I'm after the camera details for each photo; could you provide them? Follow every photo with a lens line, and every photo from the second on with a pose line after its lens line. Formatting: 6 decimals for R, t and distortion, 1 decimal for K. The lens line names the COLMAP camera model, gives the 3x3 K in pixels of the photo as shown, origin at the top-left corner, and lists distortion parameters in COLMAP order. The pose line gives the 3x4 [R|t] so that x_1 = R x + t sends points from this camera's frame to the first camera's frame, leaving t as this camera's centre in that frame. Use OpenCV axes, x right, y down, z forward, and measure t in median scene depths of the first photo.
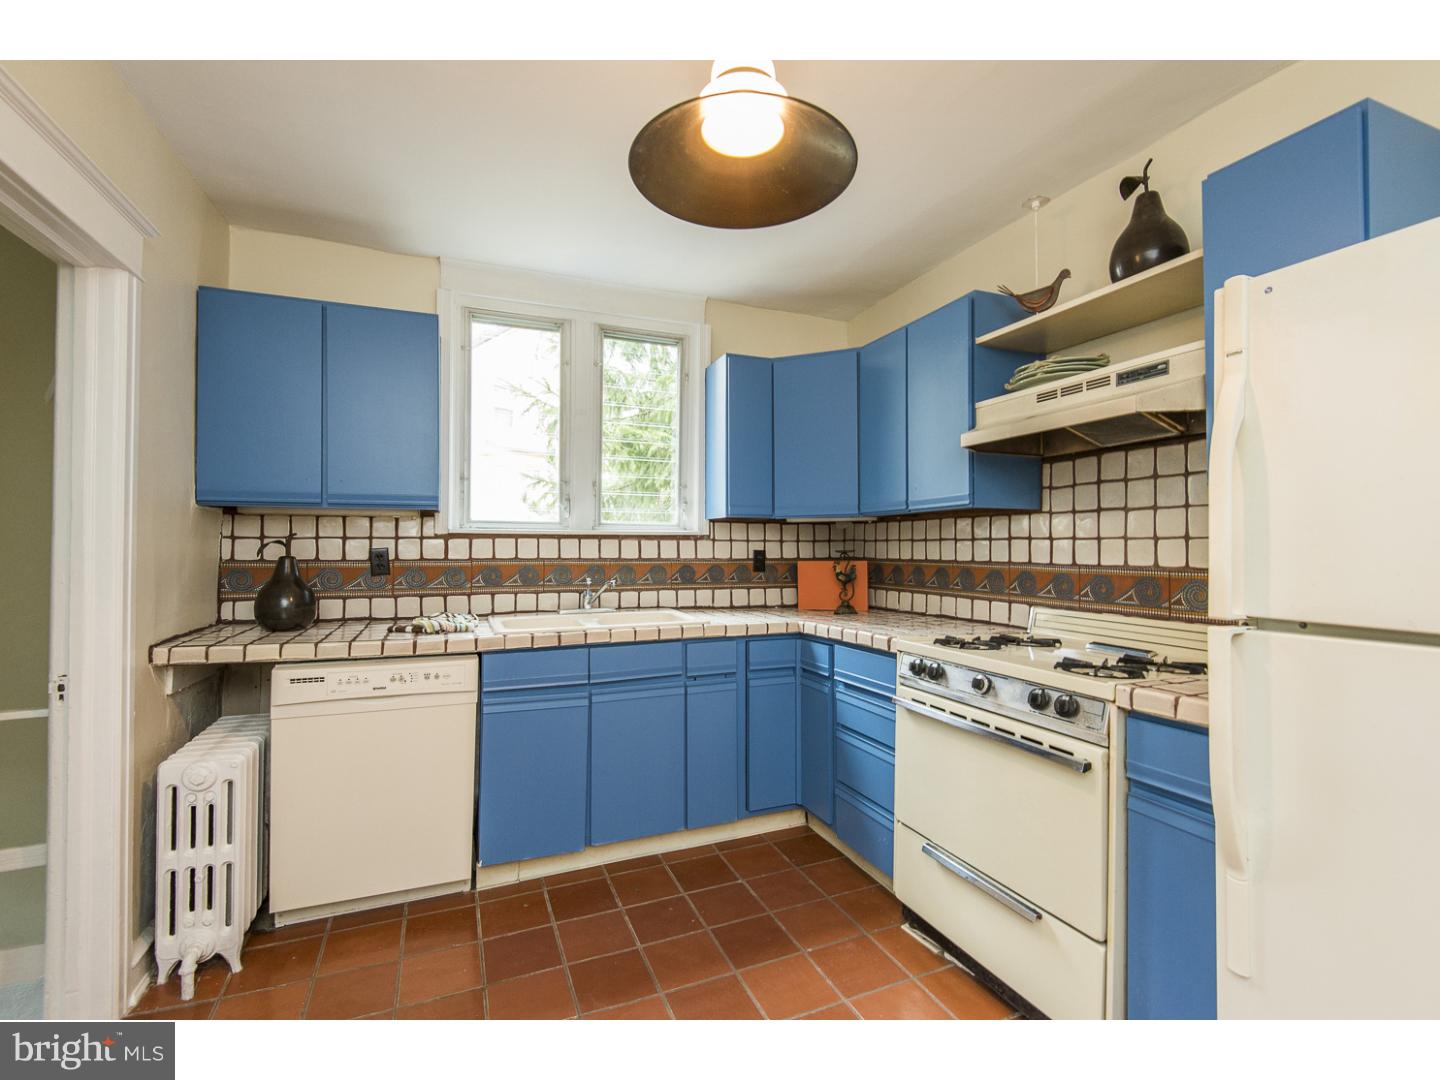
lens RADIAL K [[660.3, 0, 720.0], [0, 660.3, 540.0], [0, 0, 1]] dist [0.029759, -0.016837]
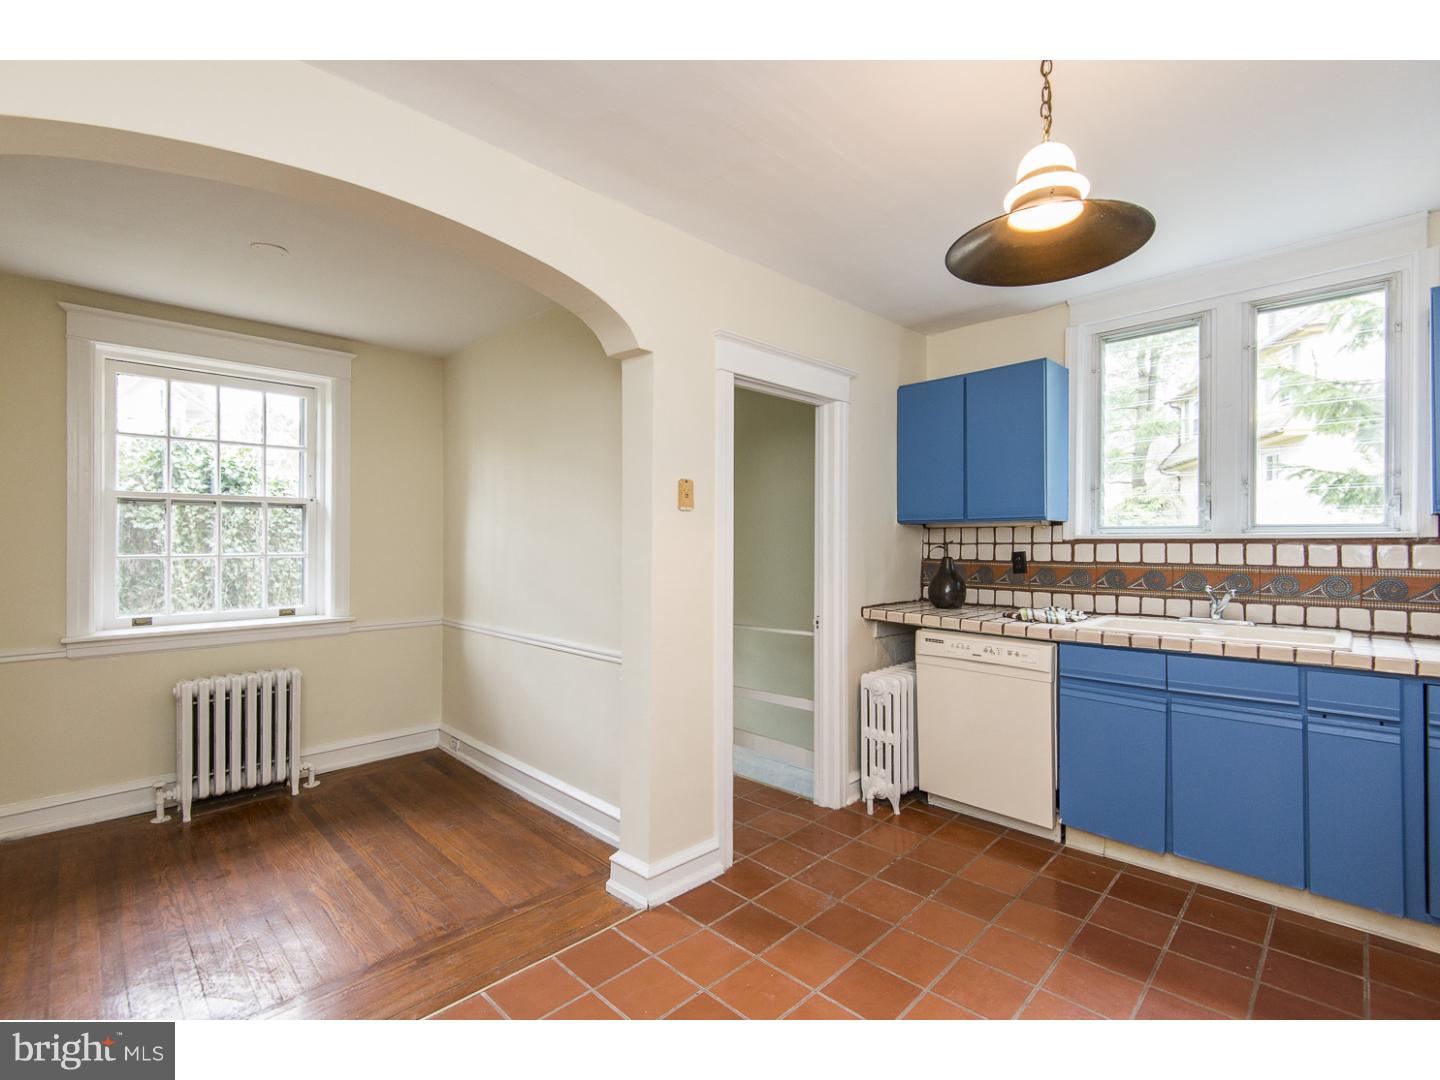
lens RADIAL K [[650.7, 0, 720.0], [0, 650.7, 540.0], [0, 0, 1]] dist [0.034397, -0.023295]
pose [[0.389500, -0.005744, -0.921009, 0.398835], [0.007902, 0.999965, -0.002894, -0.010339], [0.920993, -0.006151, 0.389531, -0.003312]]
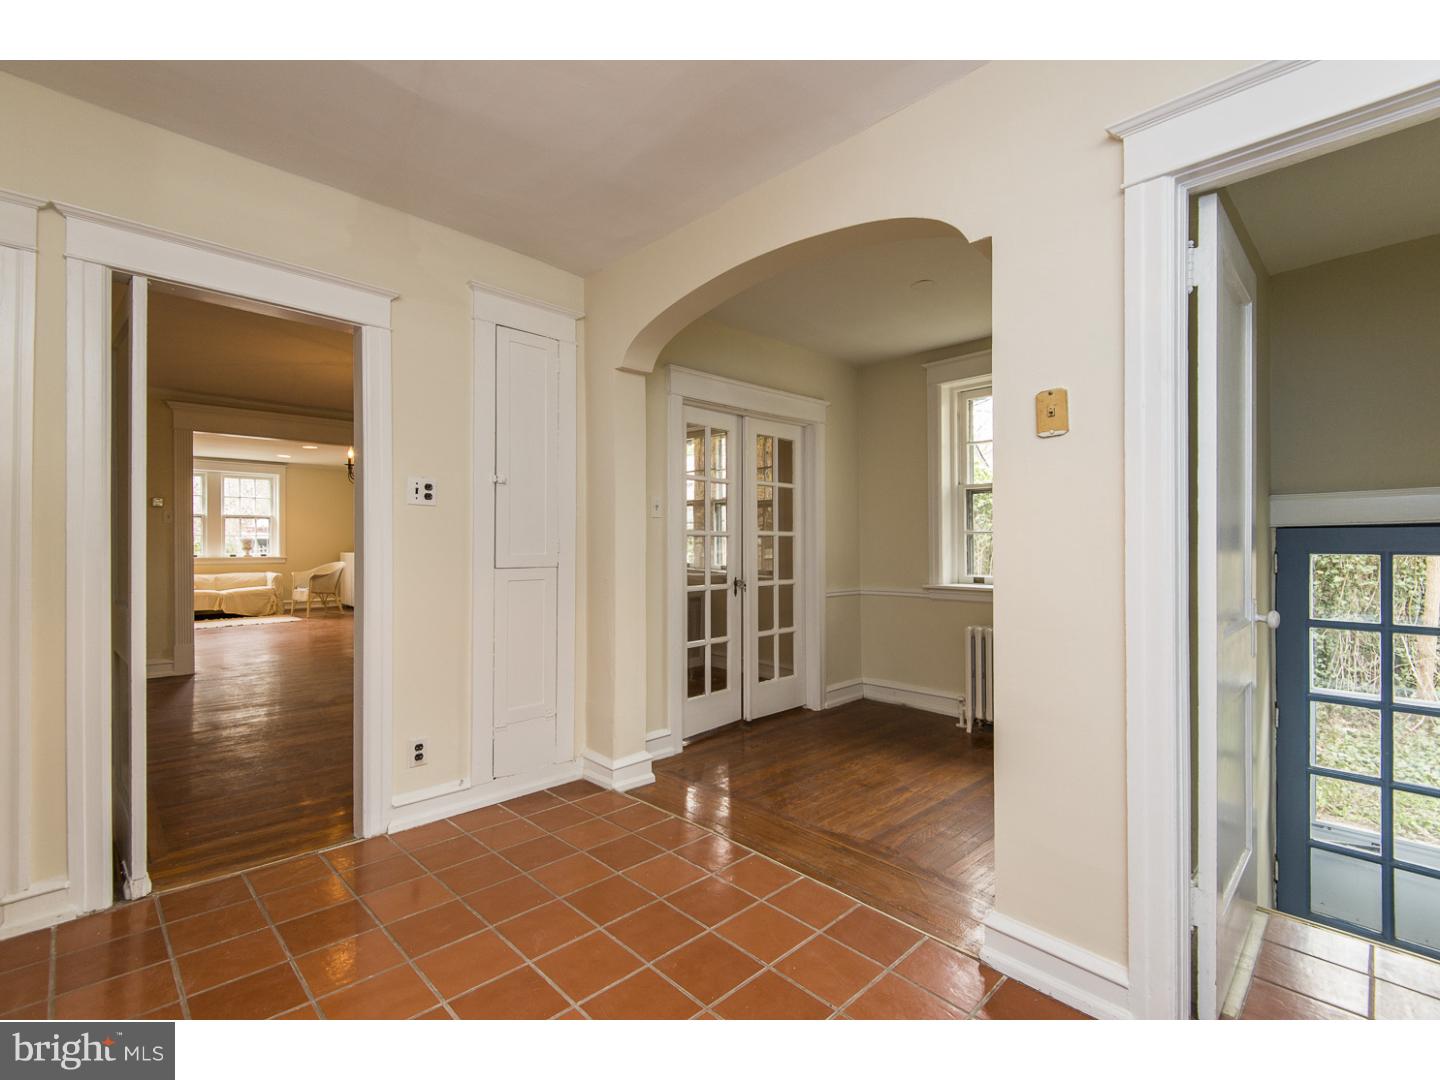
lens RADIAL K [[650.7, 0, 720.0], [0, 650.7, 540.0], [0, 0, 1]] dist [0.034397, -0.023295]
pose [[-0.925815, -0.006008, -0.377930, 0.080824], [-0.000408, 0.999889, -0.014895, 0.050652], [0.377978, -0.013636, -0.925714, 0.730944]]
